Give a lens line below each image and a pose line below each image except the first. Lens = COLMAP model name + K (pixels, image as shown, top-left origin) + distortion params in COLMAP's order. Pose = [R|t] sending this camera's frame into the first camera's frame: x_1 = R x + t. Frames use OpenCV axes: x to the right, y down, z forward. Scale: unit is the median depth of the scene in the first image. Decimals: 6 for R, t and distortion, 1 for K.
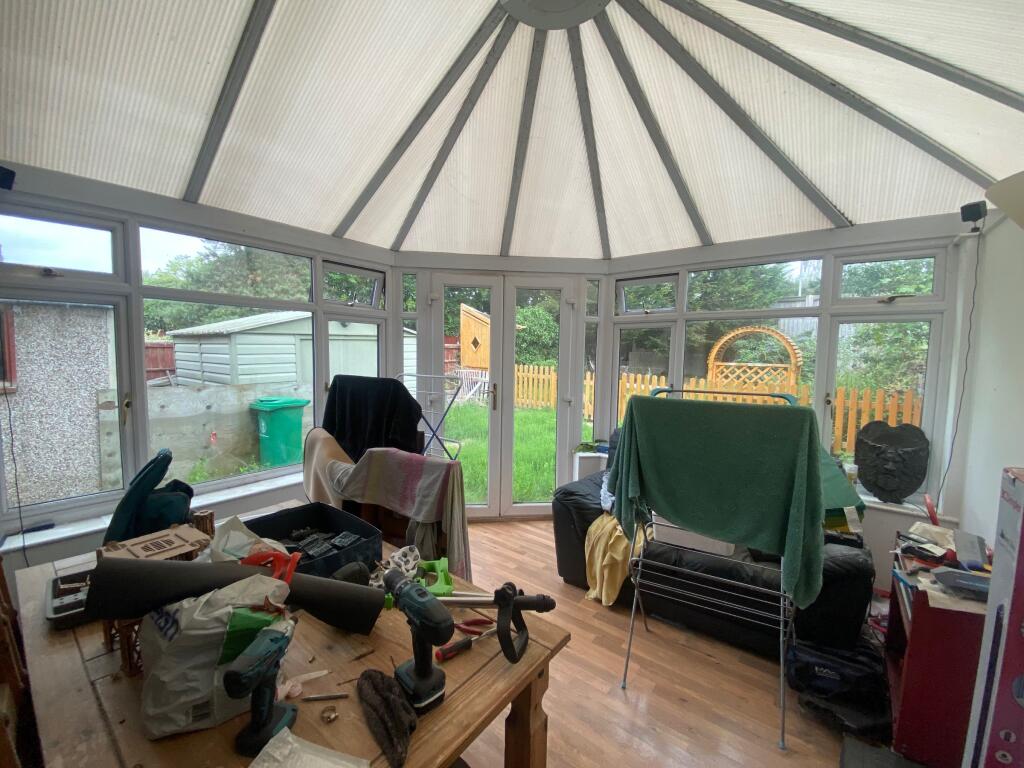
lens RADIAL K [[411.7, 0, 504.1], [0, 411.7, 383.0], [0, 0, 1]] dist [-0.000453, -0.010701]
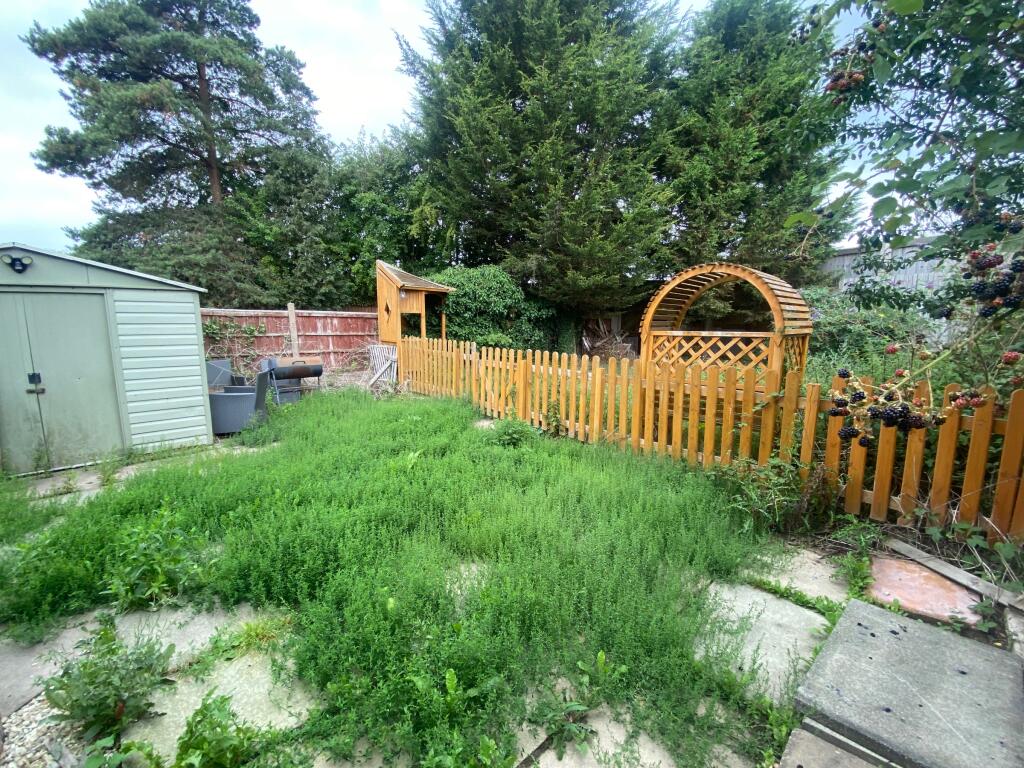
lens RADIAL K [[411.7, 0, 504.1], [0, 411.7, 383.0], [0, 0, 1]] dist [-0.000453, -0.010701]
pose [[0.990412, 0.017575, -0.137023, 0.384337], [-0.010903, 0.998725, 0.049292, -0.001804], [0.137715, -0.047326, 0.989341, 0.383530]]
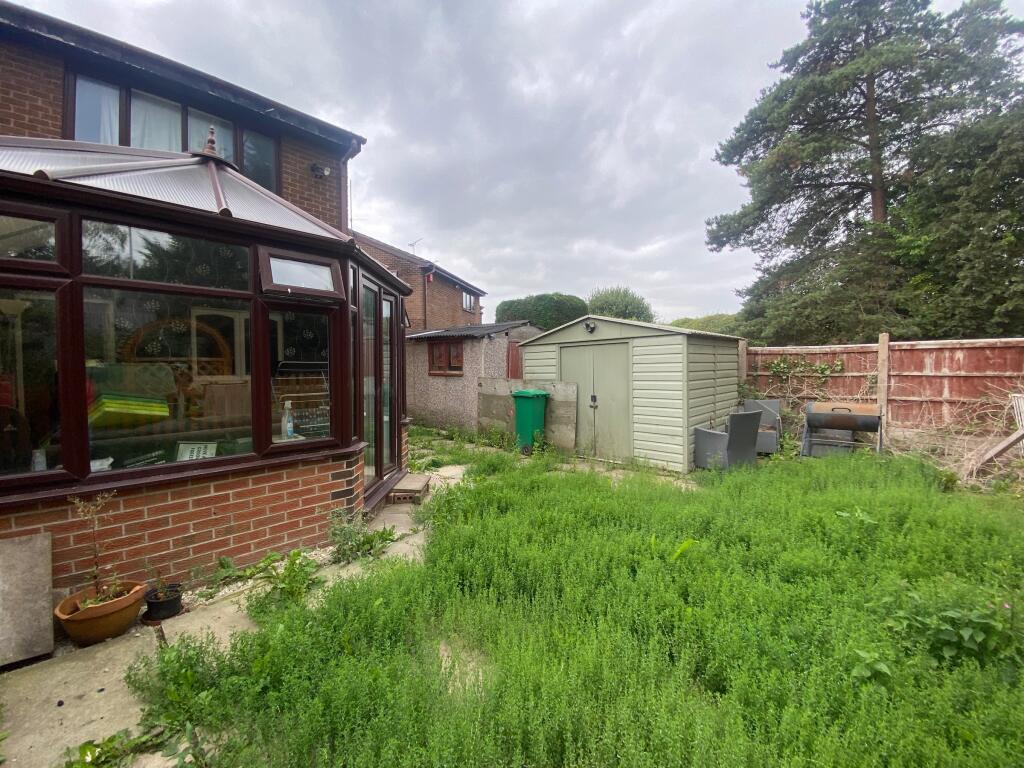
lens RADIAL K [[411.7, 0, 504.1], [0, 411.7, 383.0], [0, 0, 1]] dist [-0.000453, -0.010701]
pose [[-0.087031, 0.028772, -0.995790, 0.560416], [-0.078074, 0.996311, 0.035611, -0.022283], [0.993142, 0.080844, -0.084464, 0.699337]]
